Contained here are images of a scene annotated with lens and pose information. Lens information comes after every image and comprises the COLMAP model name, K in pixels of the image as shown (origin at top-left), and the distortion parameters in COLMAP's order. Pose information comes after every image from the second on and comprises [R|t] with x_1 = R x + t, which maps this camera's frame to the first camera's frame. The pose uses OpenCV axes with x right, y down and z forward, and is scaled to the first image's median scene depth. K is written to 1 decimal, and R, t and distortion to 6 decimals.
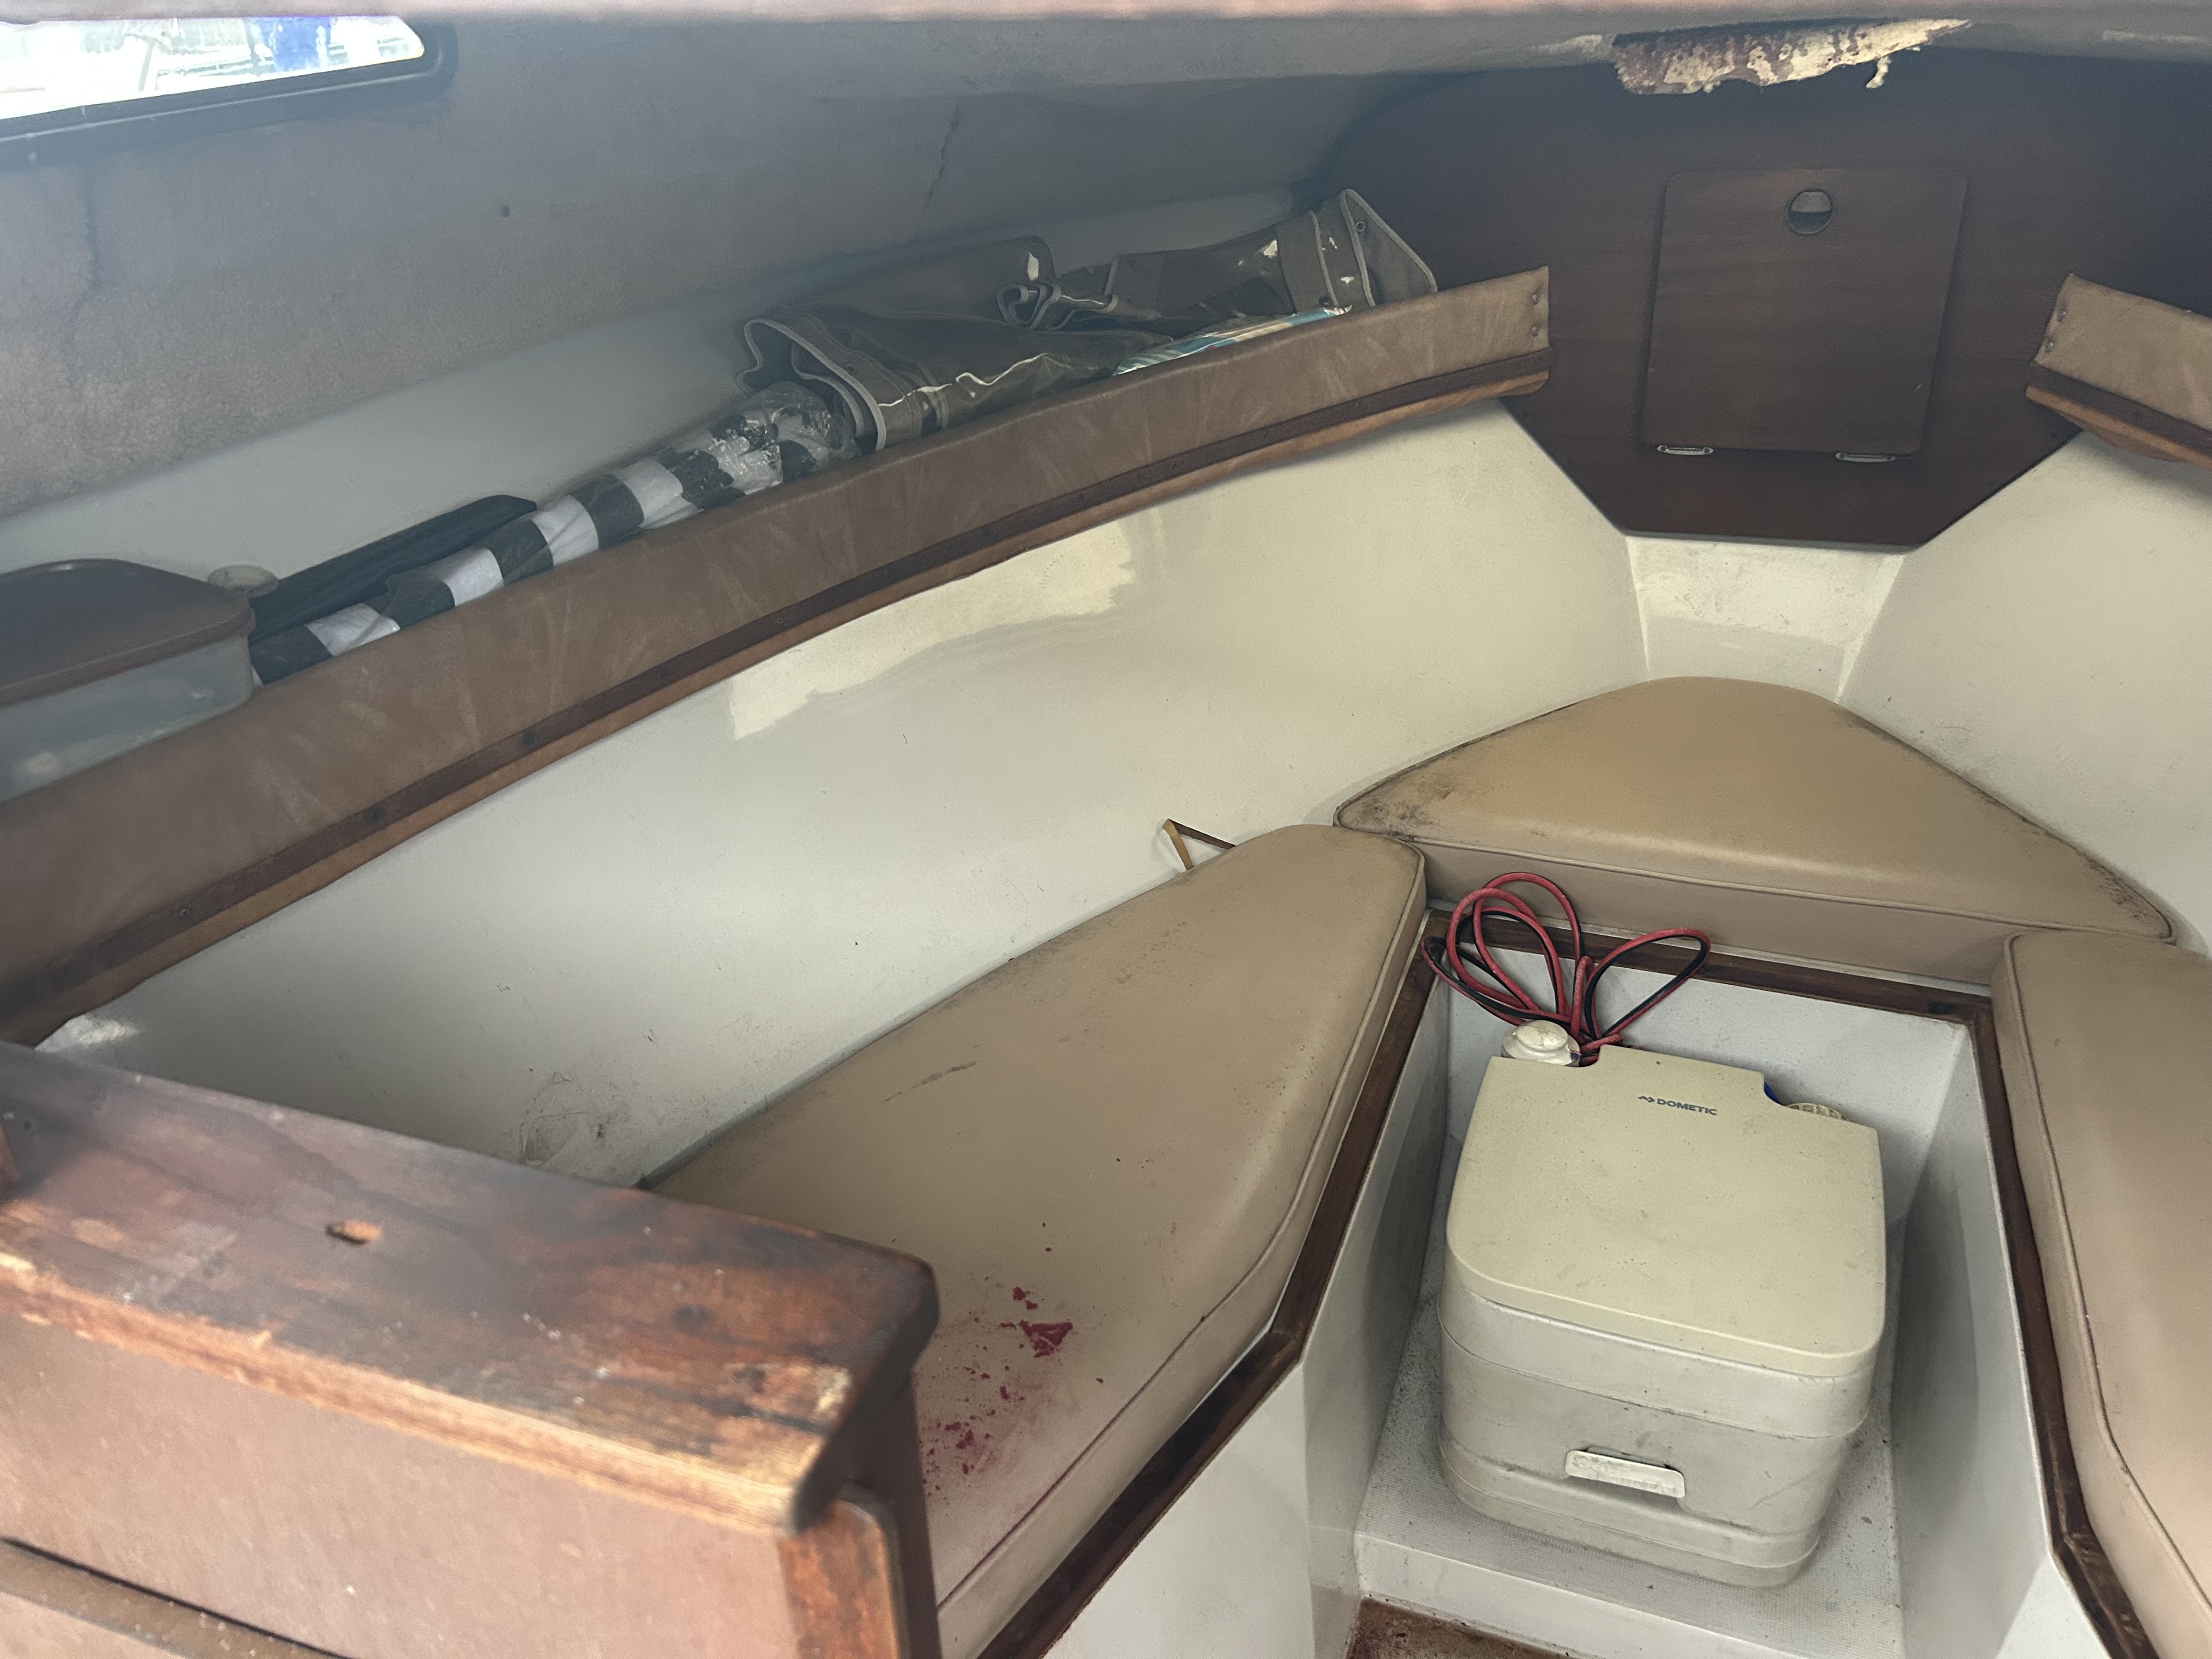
lens RADIAL K [[1658.0, 0, 1105.7], [0, 1658.0, 832.5], [0, 0, 1]] dist [0.051877, -0.067882]
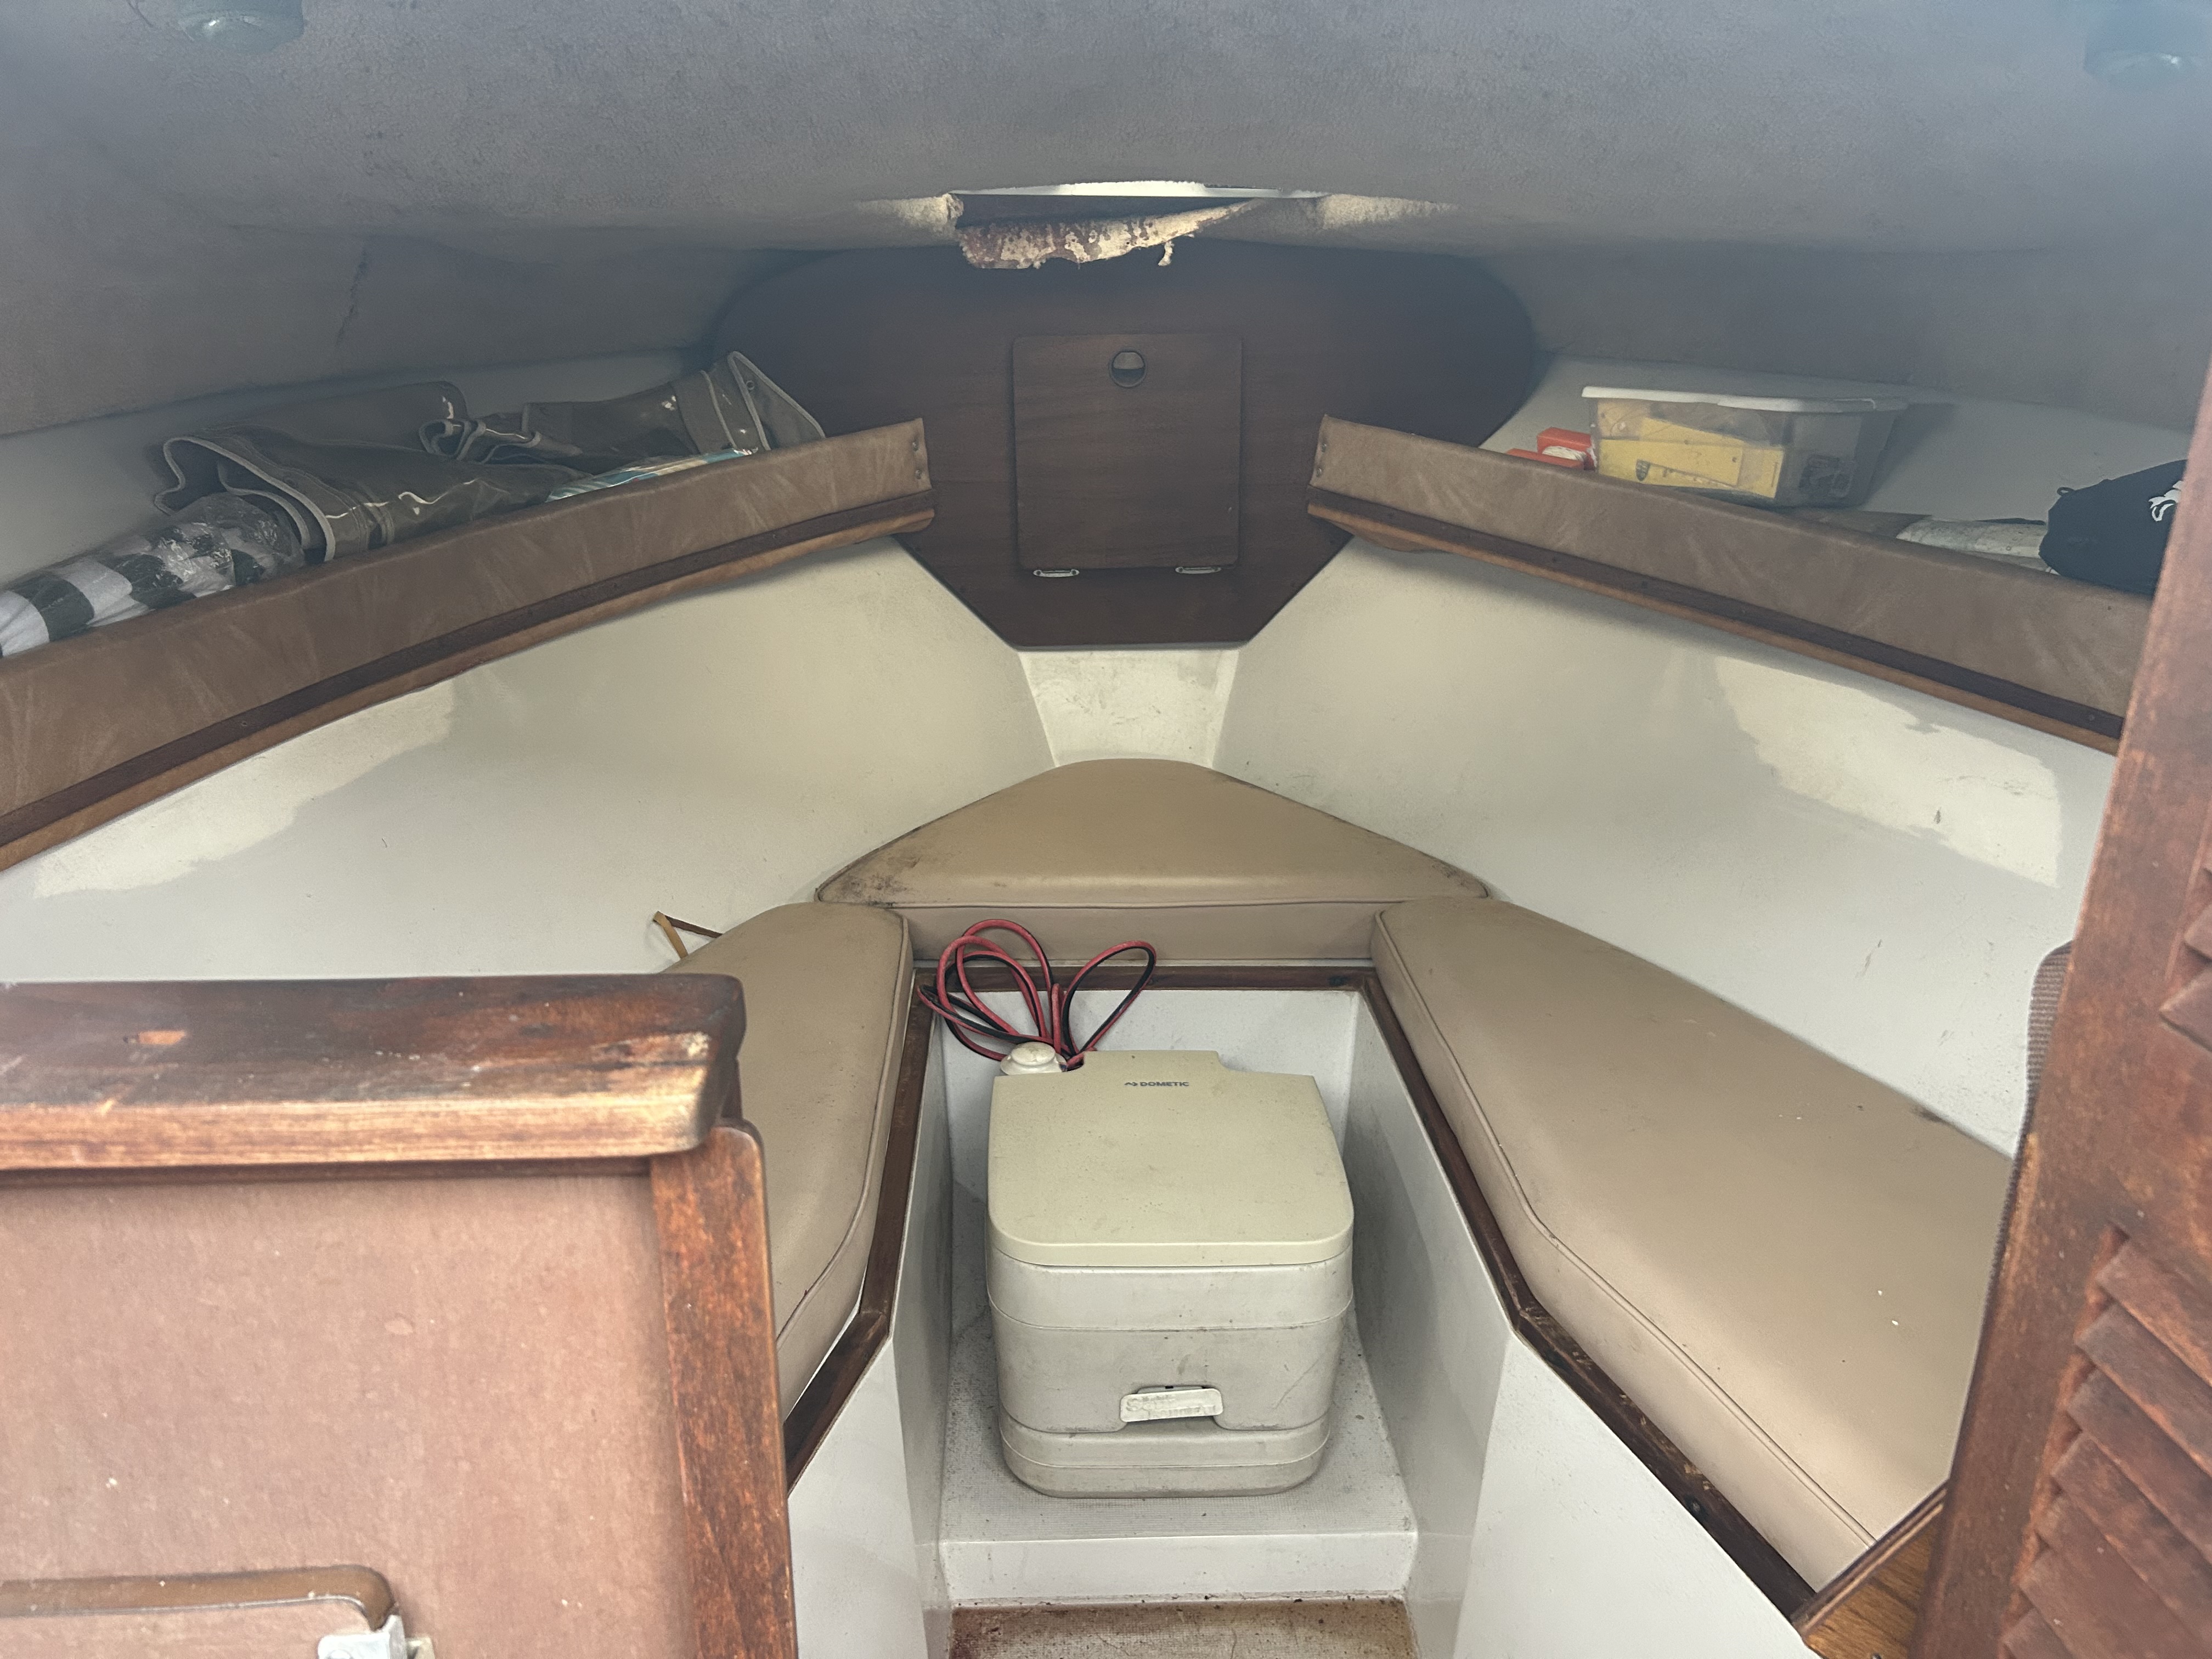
lens RADIAL K [[1658.0, 0, 1097.9], [0, 1658.0, 839.3], [0, 0, 1]] dist [0.051877, -0.067882]
pose [[0.923696, -0.100691, 0.369658, -0.092530], [0.149324, 0.983163, -0.105325, 0.103453], [-0.352829, 0.152487, 0.923179, -0.059131]]
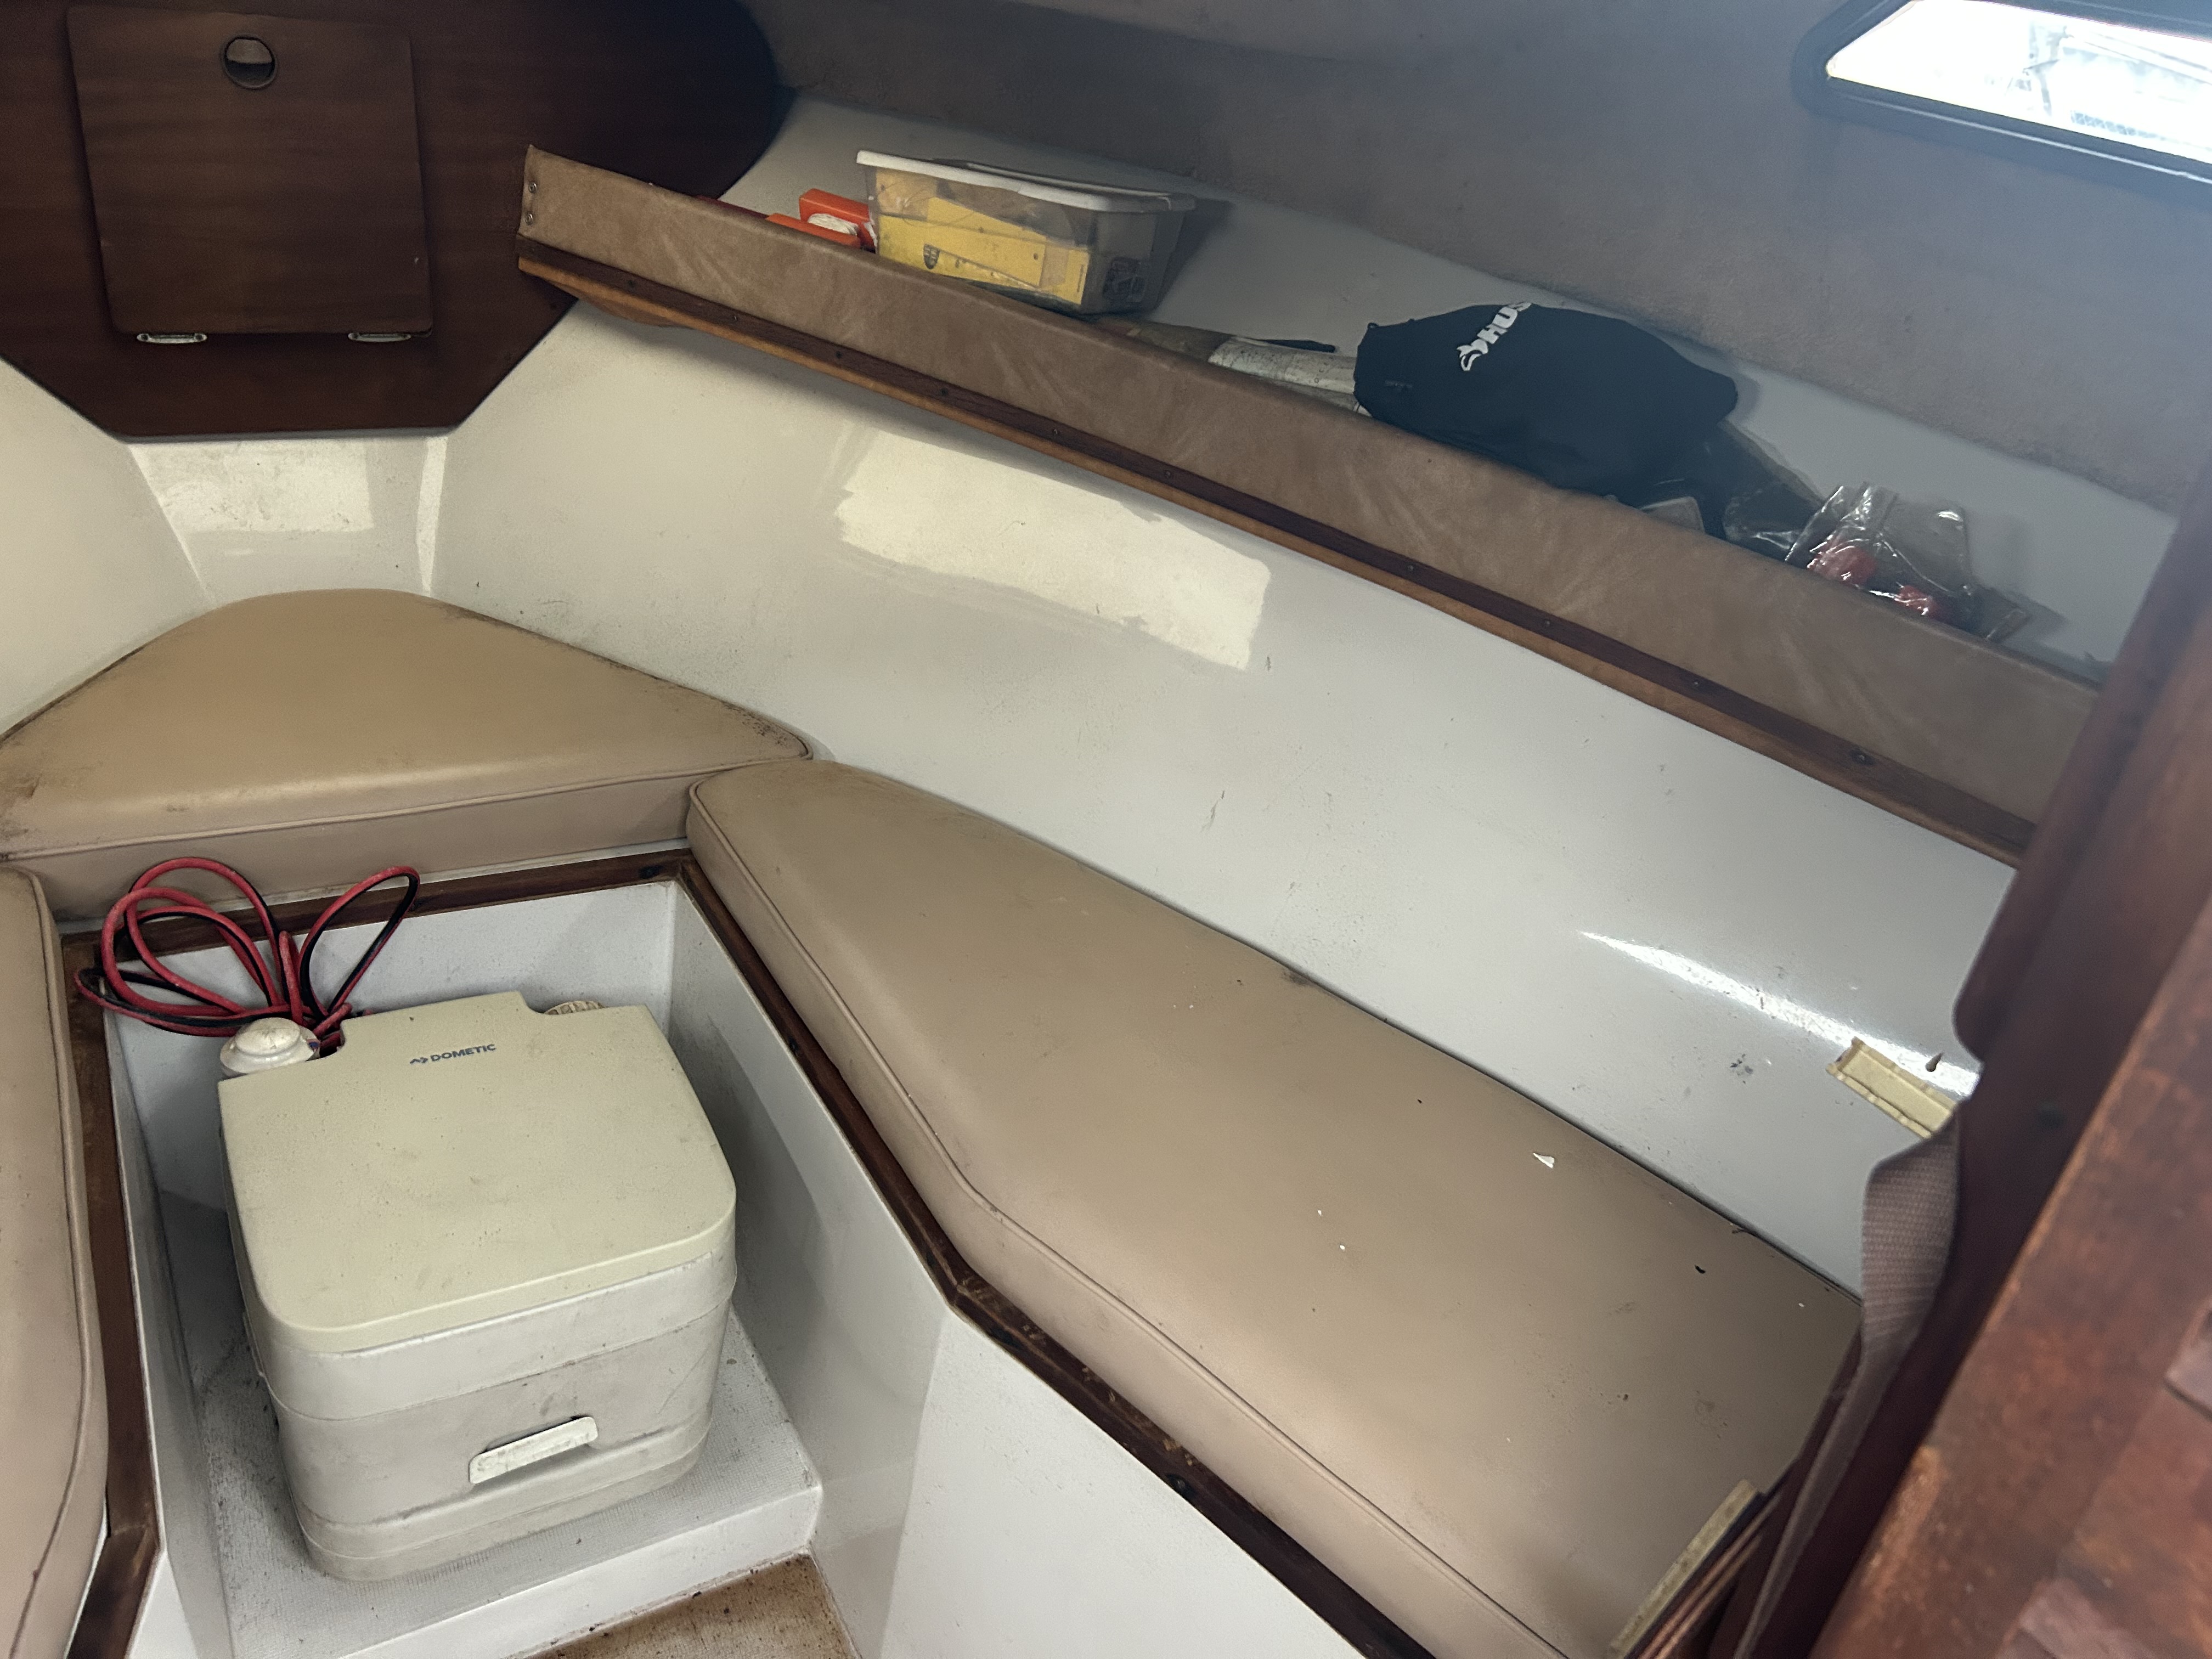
lens RADIAL K [[1658.0, 0, 1121.1], [0, 1658.0, 823.6], [0, 0, 1]] dist [0.051877, -0.067882]
pose [[0.622839, -0.264708, 0.736208, -0.066449], [0.220604, 0.962258, 0.159352, -0.022803], [-0.750603, 0.063160, 0.657727, 0.103941]]
